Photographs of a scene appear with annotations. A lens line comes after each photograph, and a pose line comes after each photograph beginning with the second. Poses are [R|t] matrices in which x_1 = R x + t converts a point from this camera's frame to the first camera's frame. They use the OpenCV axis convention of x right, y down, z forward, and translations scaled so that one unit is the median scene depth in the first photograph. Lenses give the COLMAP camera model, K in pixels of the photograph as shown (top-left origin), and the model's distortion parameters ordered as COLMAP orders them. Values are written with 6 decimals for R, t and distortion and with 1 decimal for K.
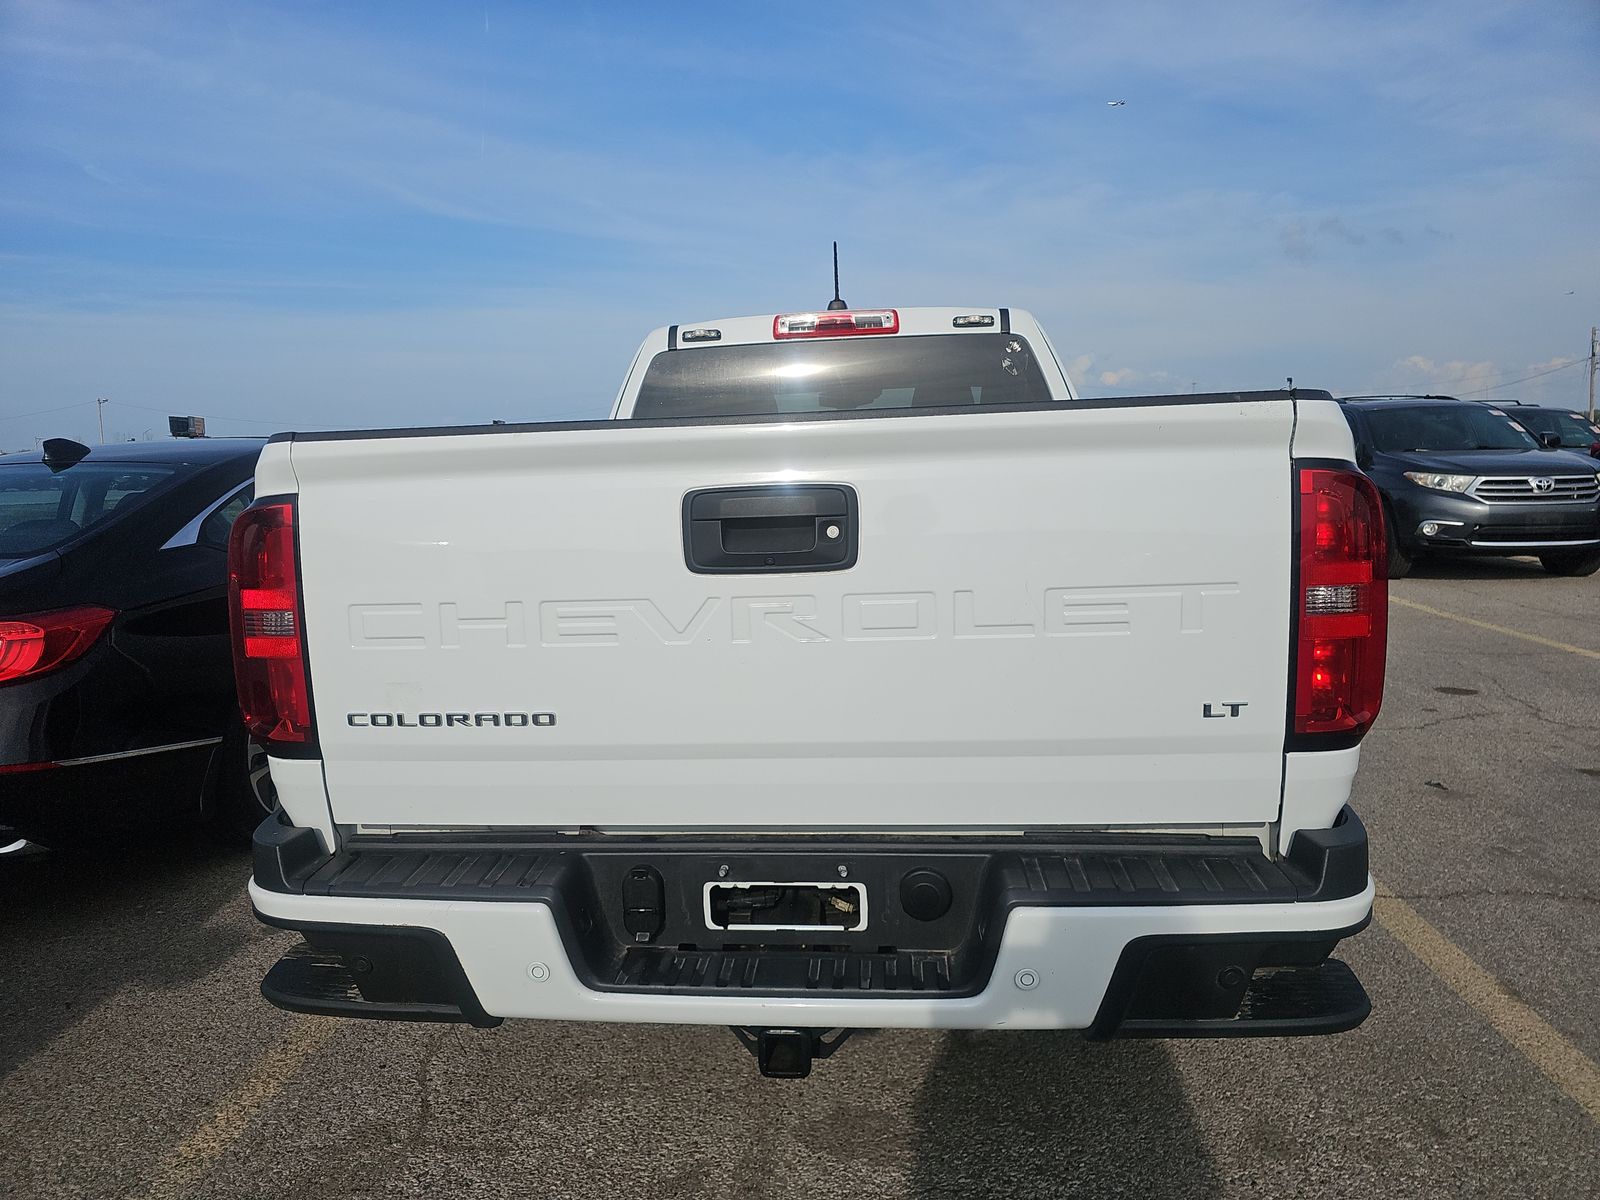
lens RADIAL K [[1042.7, 0, 800.0], [0, 1042.7, 600.0], [0, 0, 1]] dist [0.045372, -0.001091]
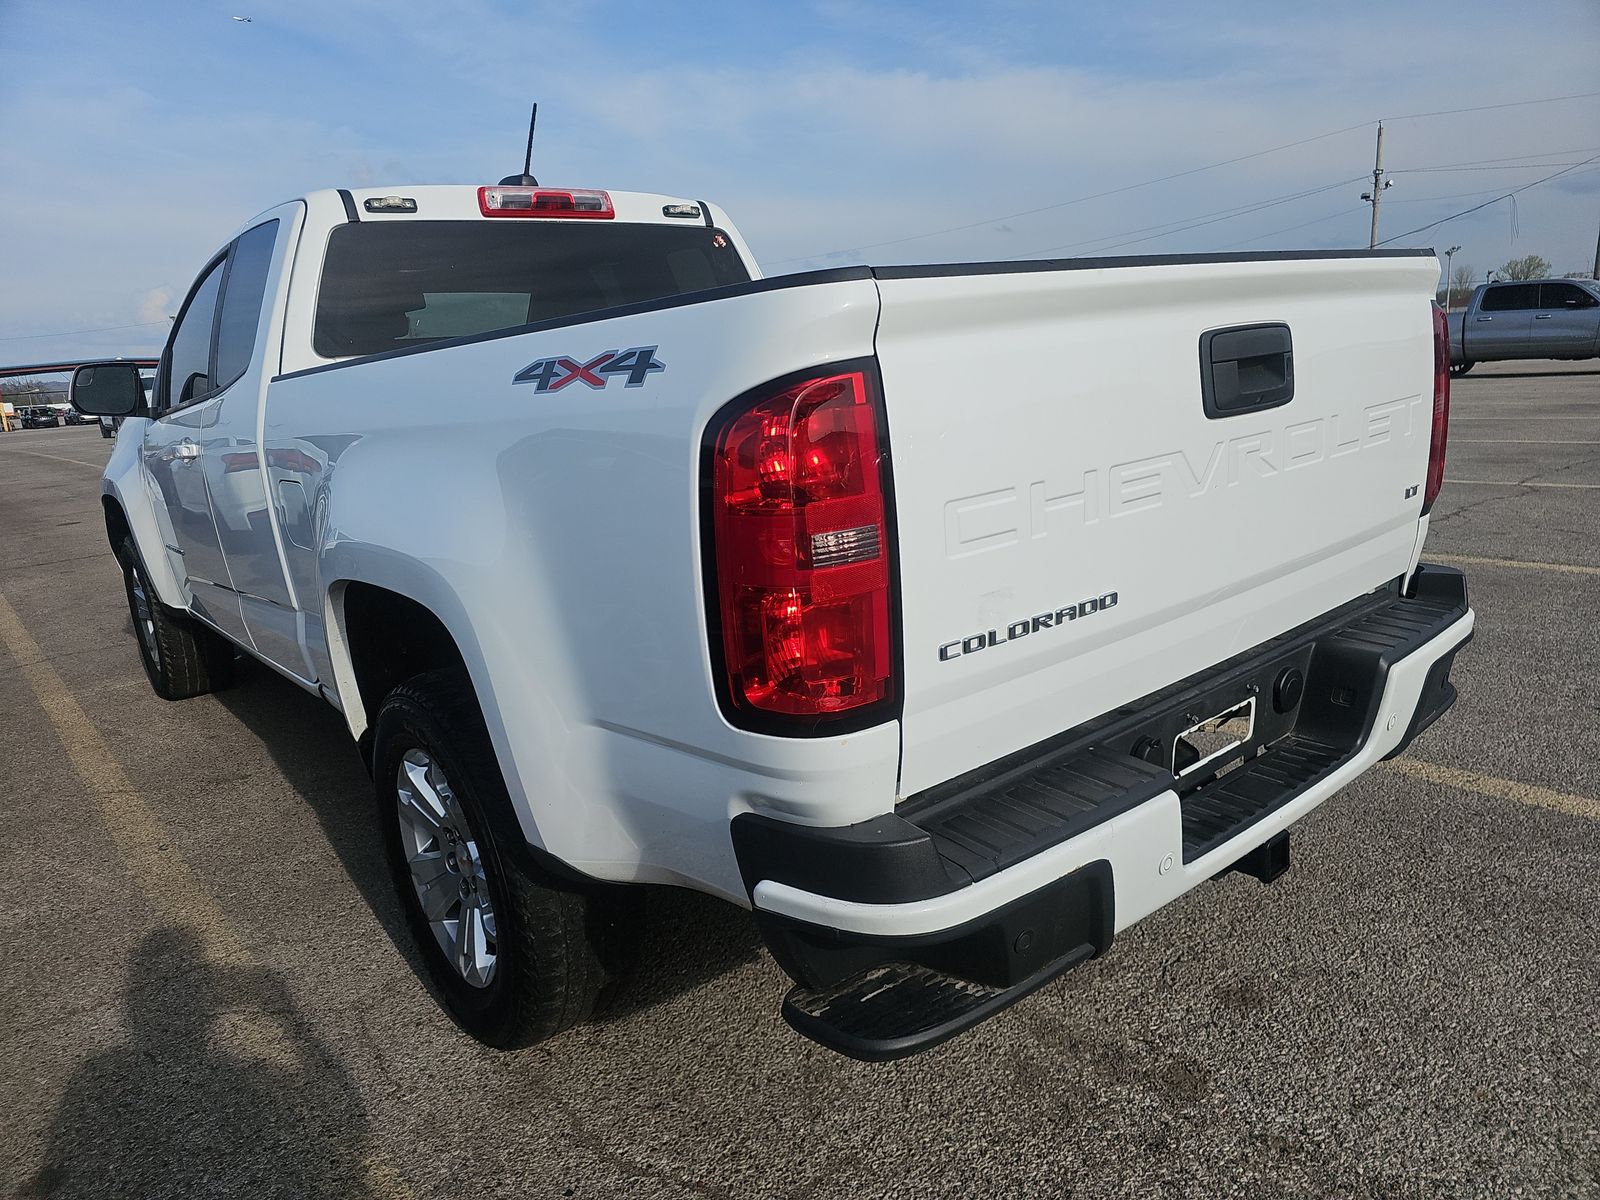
lens RADIAL K [[1042.7, 0, 800.0], [0, 1042.7, 600.0], [0, 0, 1]] dist [0.045372, -0.001091]
pose [[0.709807, -0.186397, 0.679286, -1.013779], [0.148269, 0.982284, 0.114608, -0.027436], [-0.688614, 0.019368, 0.724869, 0.519585]]
